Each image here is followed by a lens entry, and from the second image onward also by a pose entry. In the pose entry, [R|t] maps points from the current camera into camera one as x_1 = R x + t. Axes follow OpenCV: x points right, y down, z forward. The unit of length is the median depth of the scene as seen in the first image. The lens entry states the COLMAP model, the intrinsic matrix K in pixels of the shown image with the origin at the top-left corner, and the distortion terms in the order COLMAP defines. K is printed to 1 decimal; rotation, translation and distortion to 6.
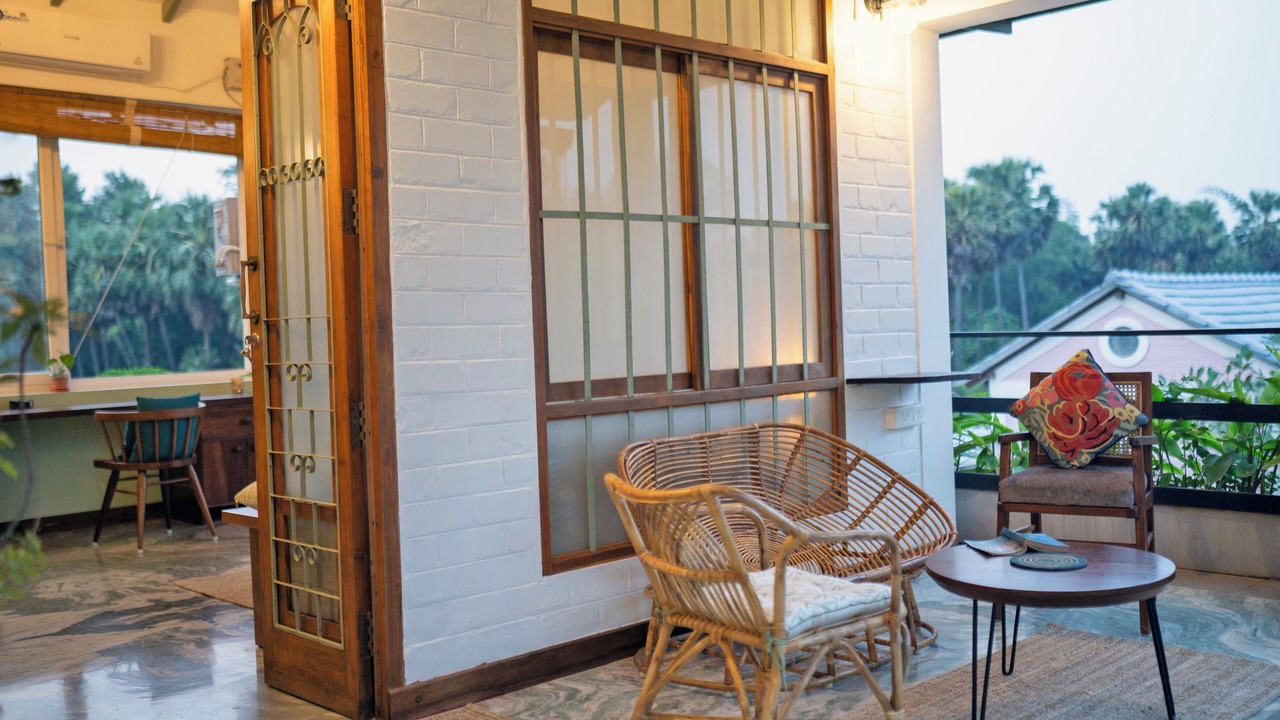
lens RADIAL K [[1257.7, 0, 641.1], [0, 1257.7, 348.3], [0, 0, 1]] dist [-0.022423, 0.165124]
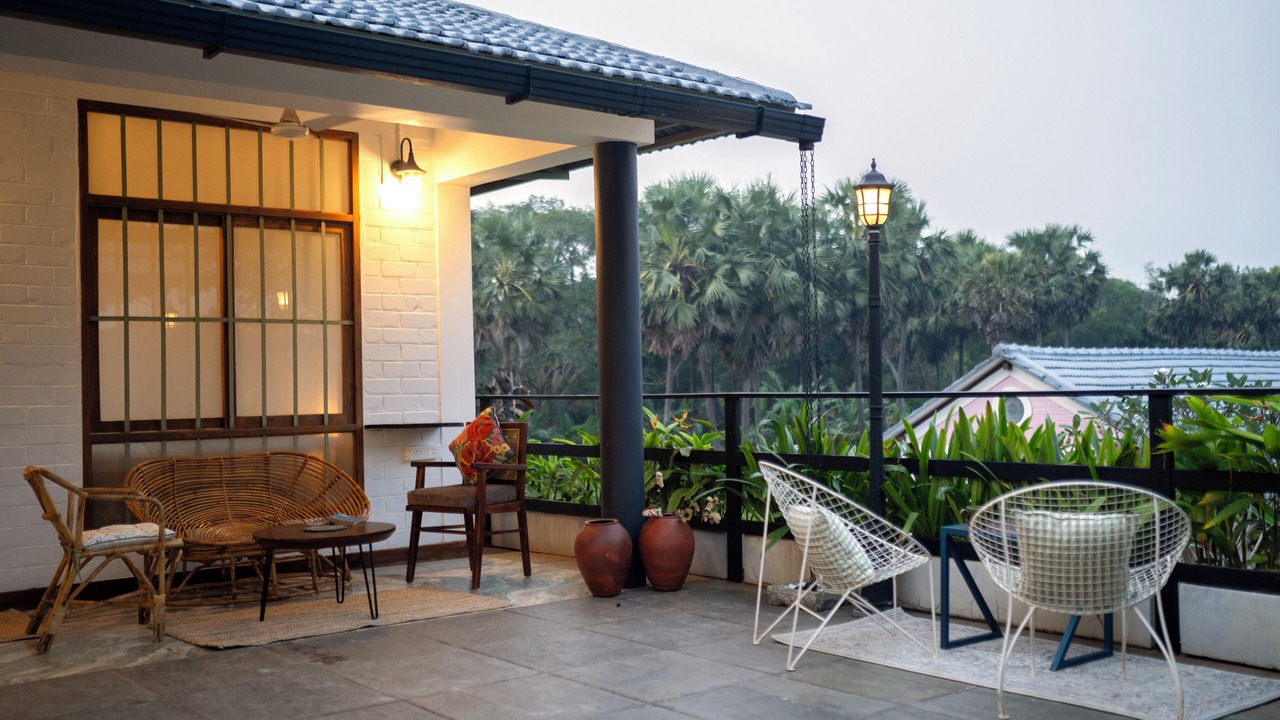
lens RADIAL K [[1301.5, 0, 640.0], [0, 1301.5, 360.0], [0, 0, 1]] dist [-0.002883, 0.003606]
pose [[0.996289, 0.012995, -0.085082, 0.160870], [-0.016346, 0.999113, -0.038802, 0.000474], [0.084503, 0.040049, 0.995618, -0.130940]]
